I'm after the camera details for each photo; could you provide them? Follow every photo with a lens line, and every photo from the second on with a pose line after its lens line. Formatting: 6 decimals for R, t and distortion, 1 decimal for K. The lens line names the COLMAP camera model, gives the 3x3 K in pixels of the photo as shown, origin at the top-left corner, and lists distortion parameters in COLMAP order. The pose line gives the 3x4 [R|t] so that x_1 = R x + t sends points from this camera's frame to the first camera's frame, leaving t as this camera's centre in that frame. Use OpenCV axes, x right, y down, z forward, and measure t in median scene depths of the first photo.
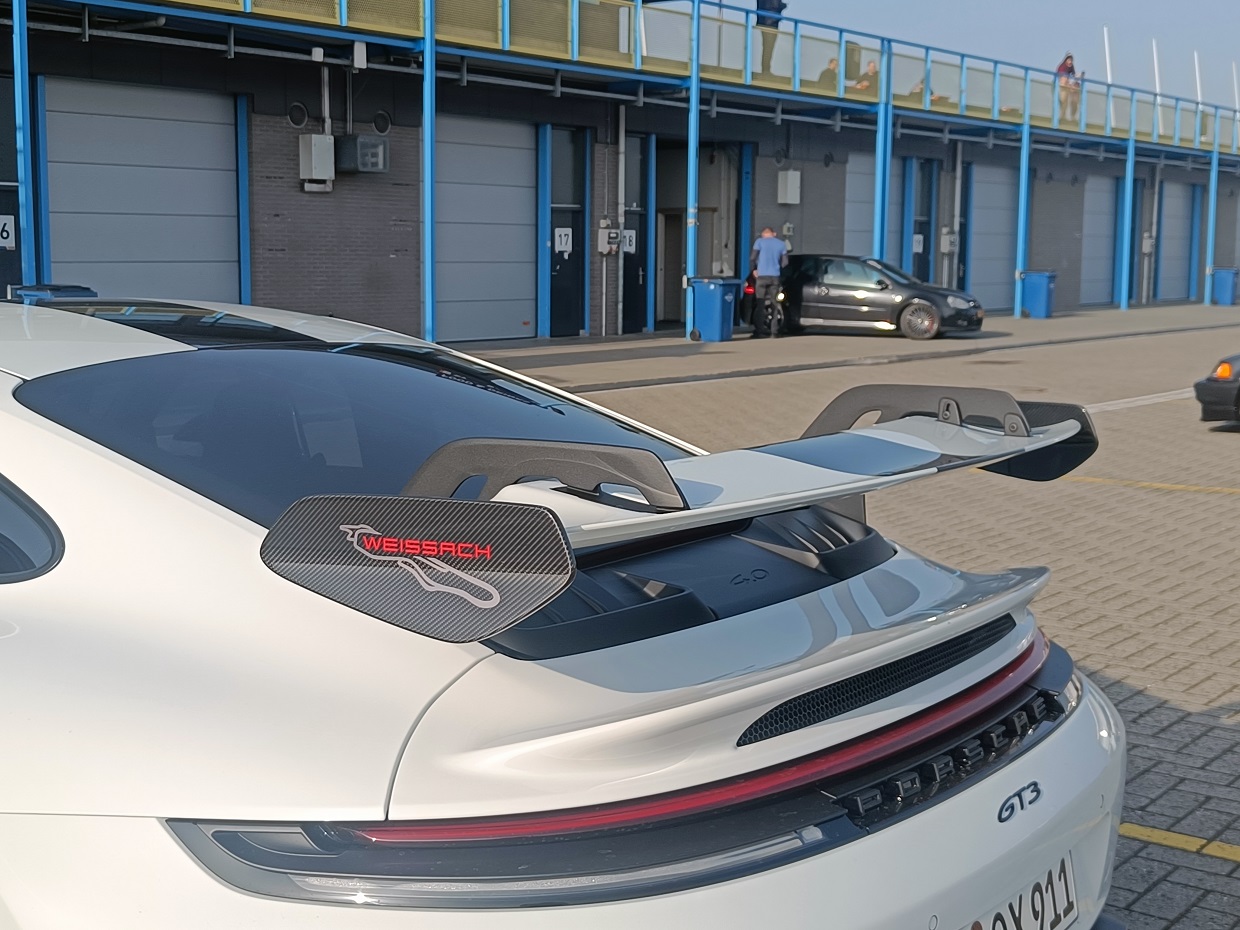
lens RADIAL K [[1713.2, 0, 617.5], [0, 1713.2, 469.7], [0, 0, 1]] dist [0.095796, 0.000000]
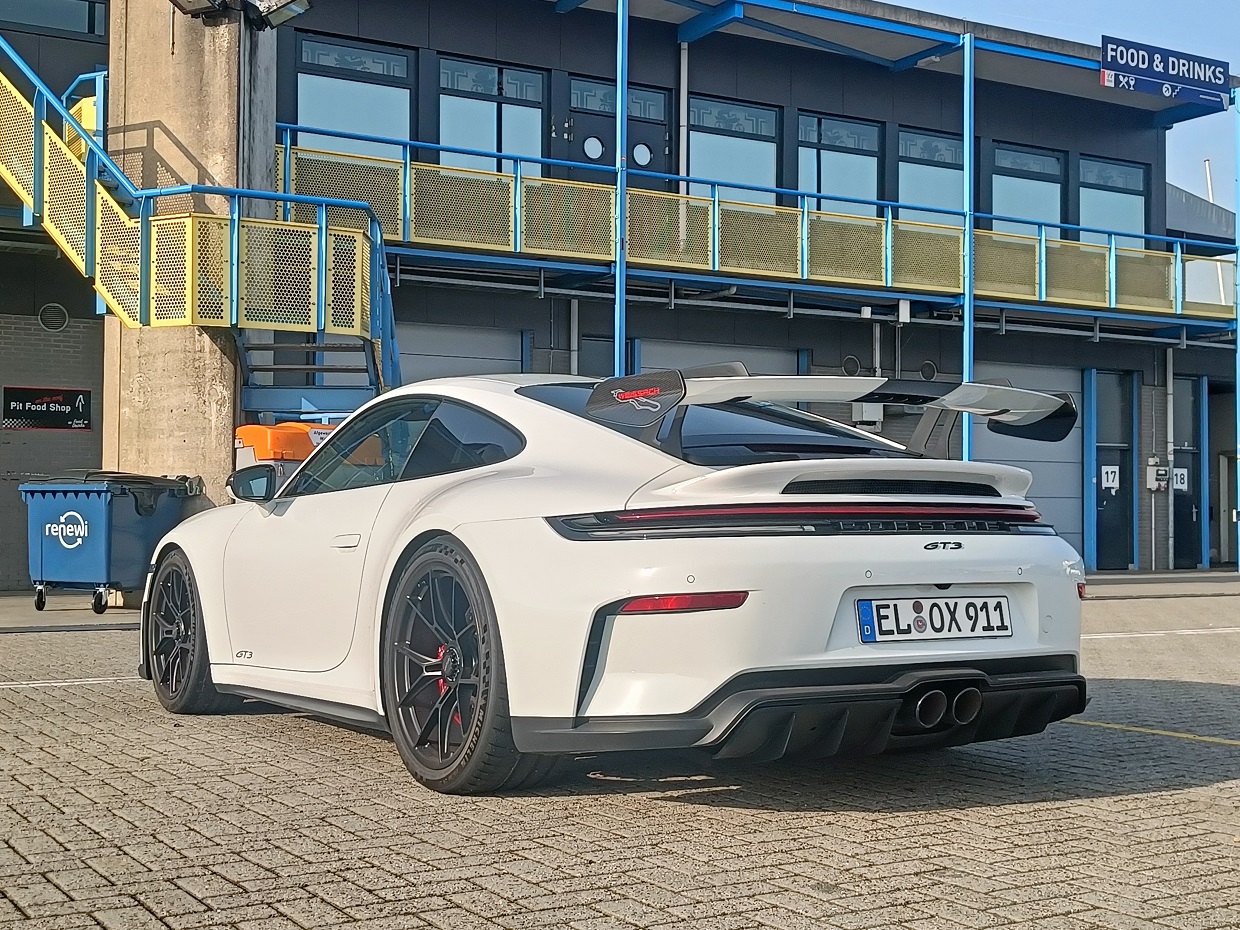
lens RADIAL K [[1713.2, 0, 621.6], [0, 1713.2, 462.8], [0, 0, 1]] dist [0.095796, 0.000000]
pose [[0.942138, -0.016400, -0.334823, 0.044950], [-0.037623, 0.987319, -0.154225, 0.034144], [0.333106, 0.157898, 0.929574, -0.084351]]
